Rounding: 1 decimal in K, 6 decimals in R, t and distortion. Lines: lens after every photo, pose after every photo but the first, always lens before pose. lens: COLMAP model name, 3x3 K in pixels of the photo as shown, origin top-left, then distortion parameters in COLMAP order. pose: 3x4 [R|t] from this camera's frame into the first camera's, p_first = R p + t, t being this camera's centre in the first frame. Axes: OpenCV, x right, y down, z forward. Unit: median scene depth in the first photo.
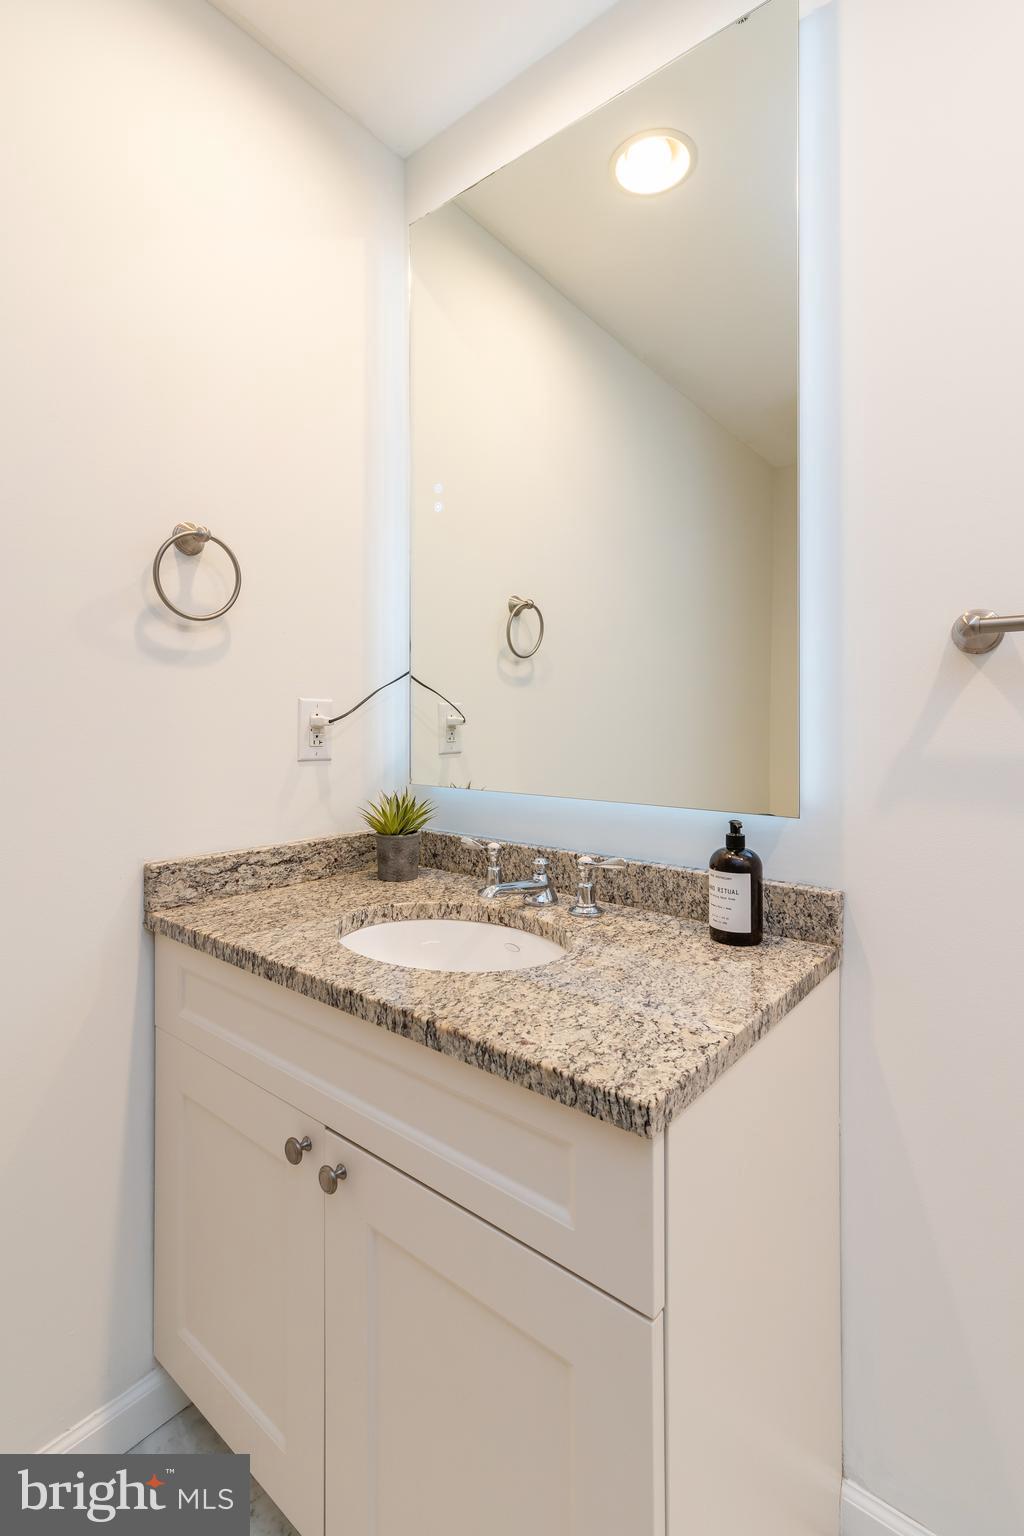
lens RADIAL K [[718.6, 0, 510.2], [0, 718.6, 723.4], [0, 0, 1]] dist [0.002829, -0.000113]
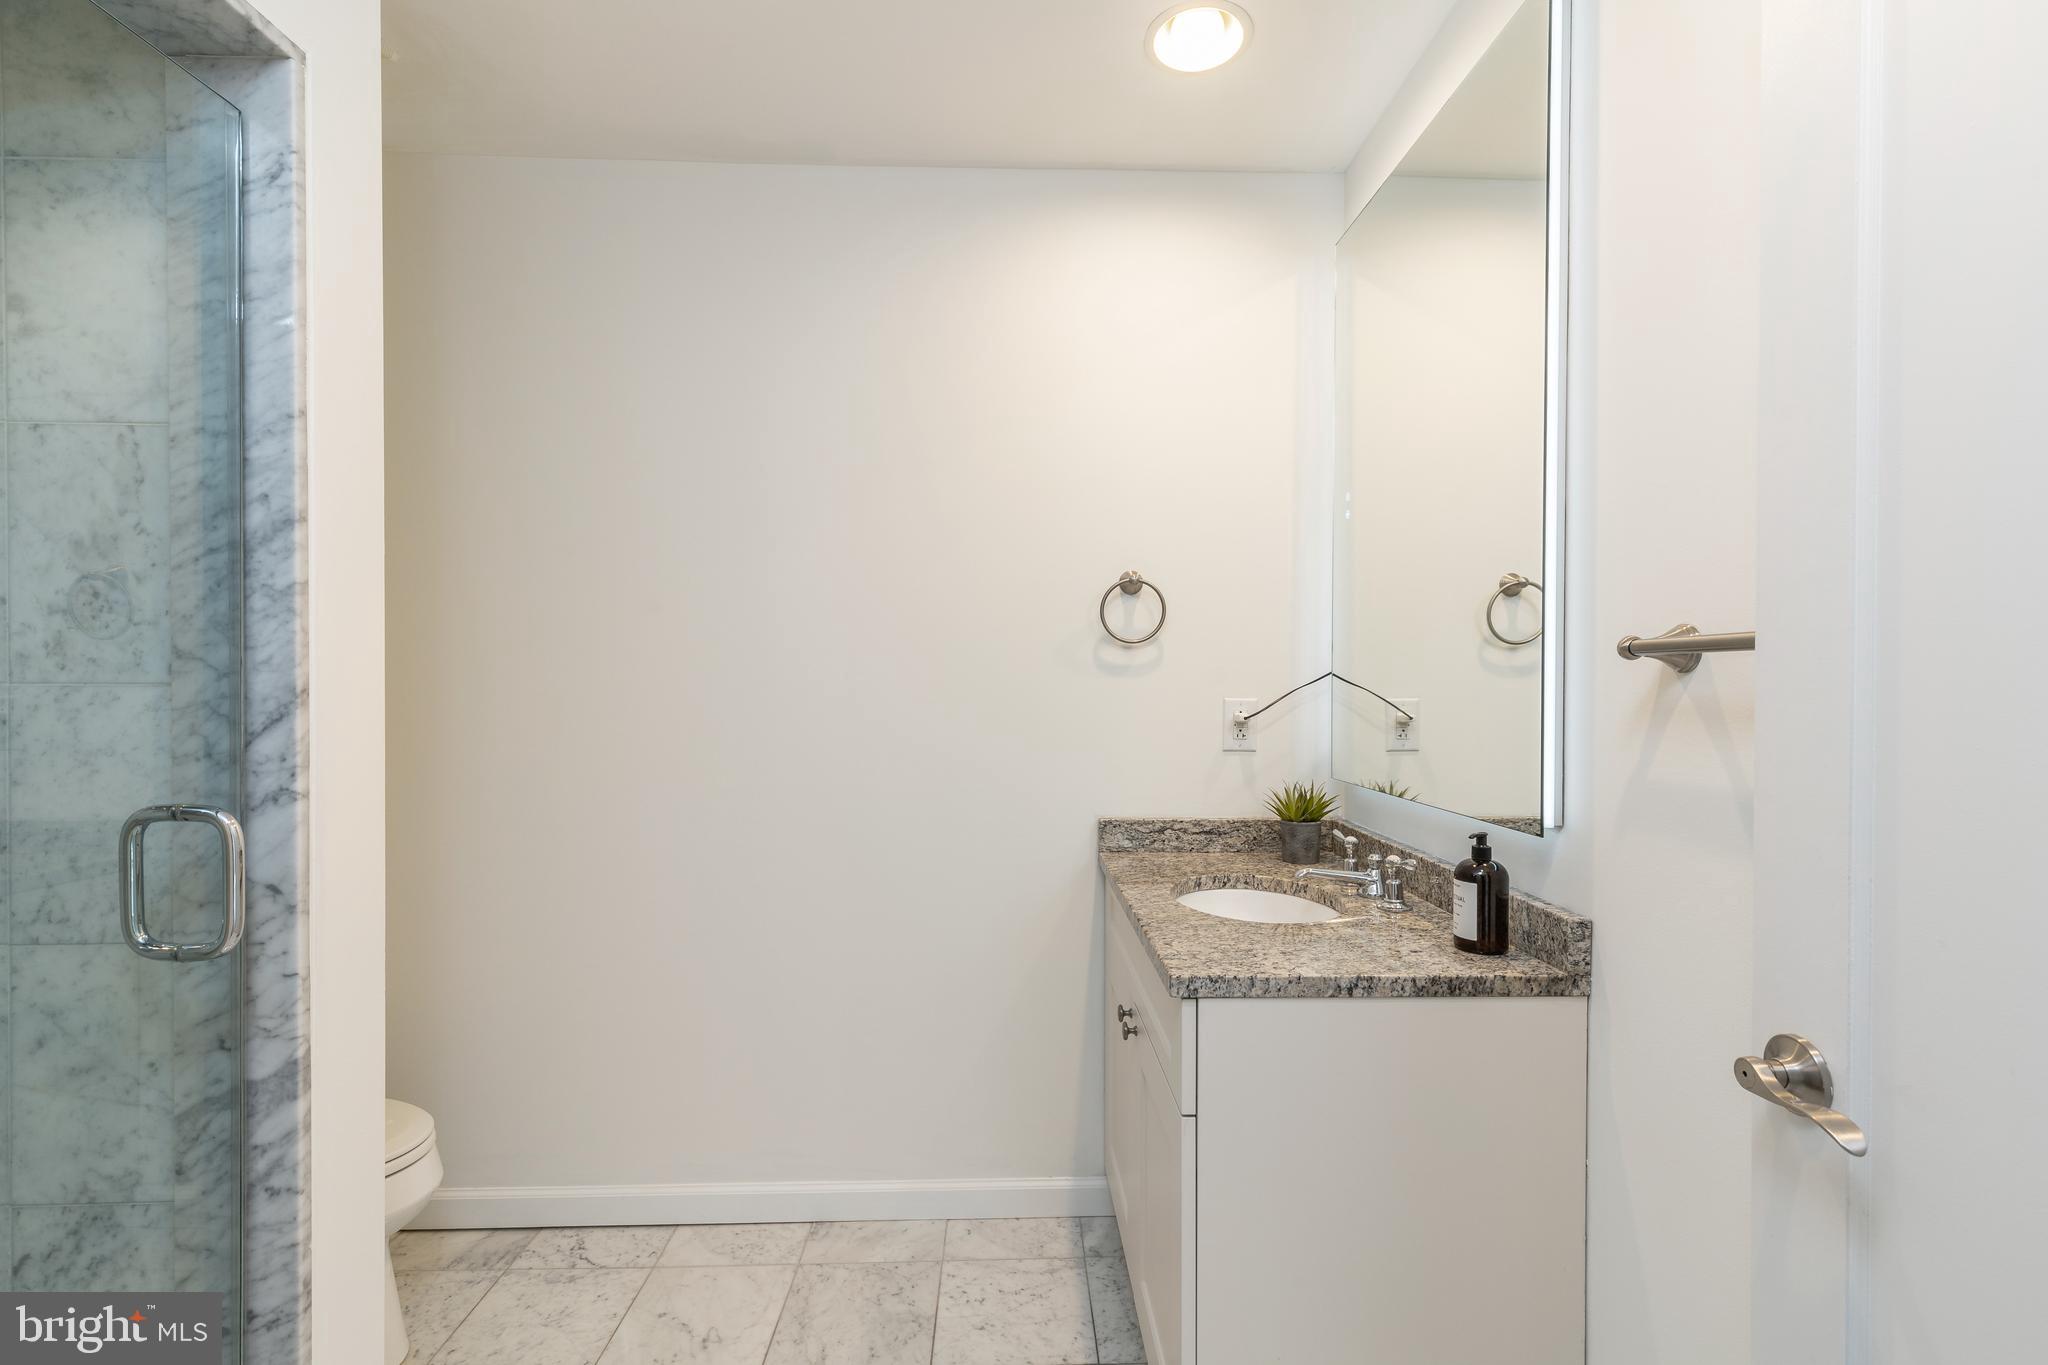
lens RADIAL K [[928.8, 0, 1034.3], [0, 928.8, 679.4], [0, 0, 1]] dist [0.005705, -0.000652]
pose [[0.668571, -0.002782, -0.743643, 0.733299], [-0.007135, 0.999923, -0.010156, -0.054888], [0.743614, 0.012096, 0.668499, -0.304650]]
